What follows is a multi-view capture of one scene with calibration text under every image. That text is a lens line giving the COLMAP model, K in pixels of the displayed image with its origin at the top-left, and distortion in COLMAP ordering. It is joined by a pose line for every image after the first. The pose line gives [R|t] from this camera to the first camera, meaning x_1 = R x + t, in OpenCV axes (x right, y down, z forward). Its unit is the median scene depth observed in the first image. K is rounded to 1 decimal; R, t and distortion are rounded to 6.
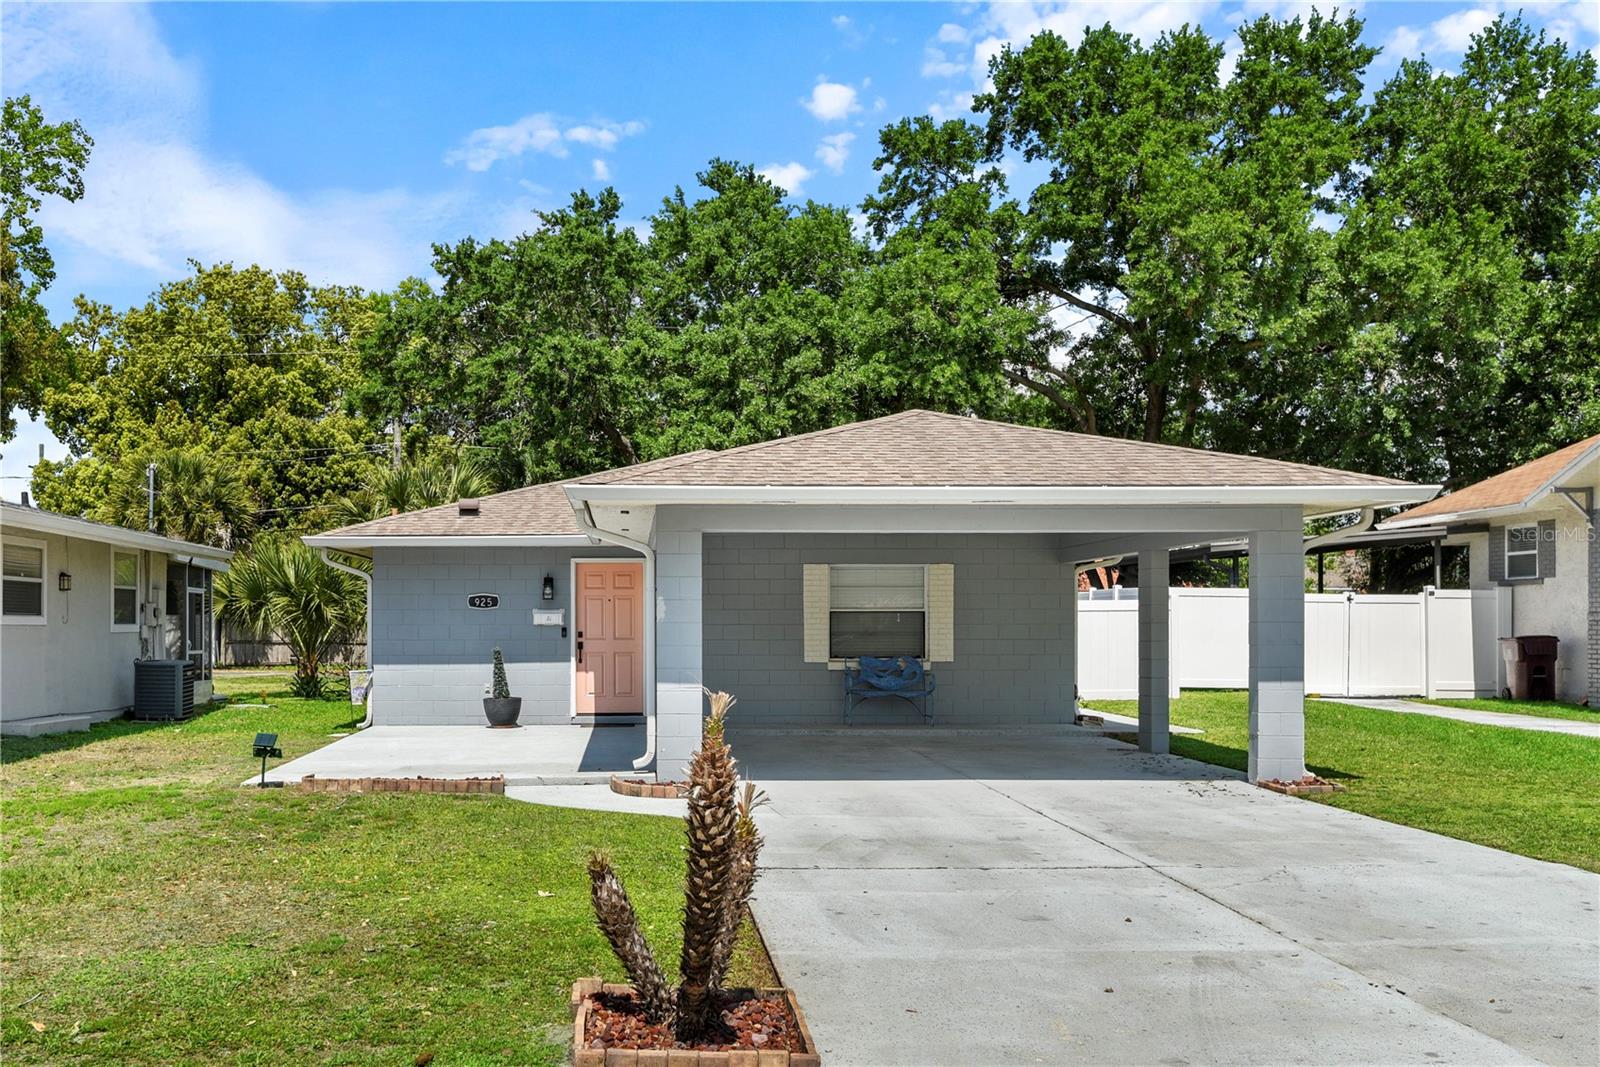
lens RADIAL K [[1179.3, 0, 799.2], [0, 1179.3, 572.2], [0, 0, 1]] dist [0.024265, 0.005351]
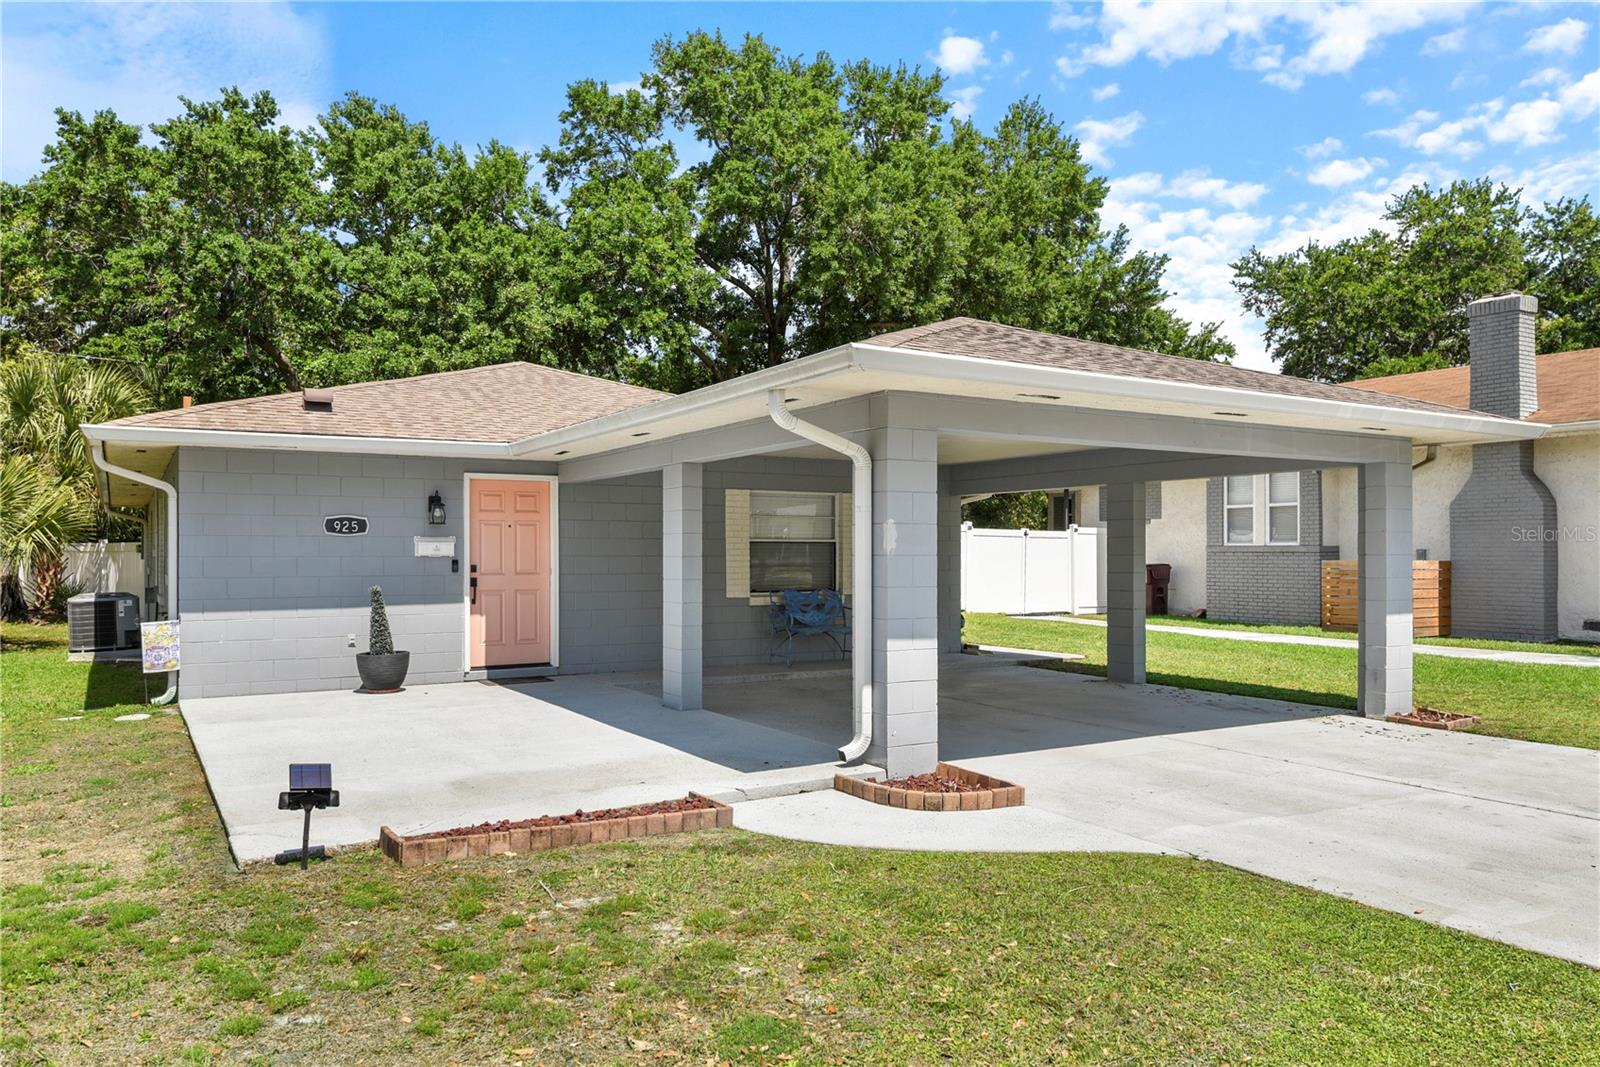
lens RADIAL K [[972.7, 0, 797.6], [0, 972.7, 522.9], [0, 0, 1]] dist [0.029818, -0.021238]
pose [[0.914383, 0.015257, 0.404562, -0.119488], [-0.021478, 0.999711, 0.010842, 0.004753], [-0.404279, -0.018603, 0.914446, 0.144351]]
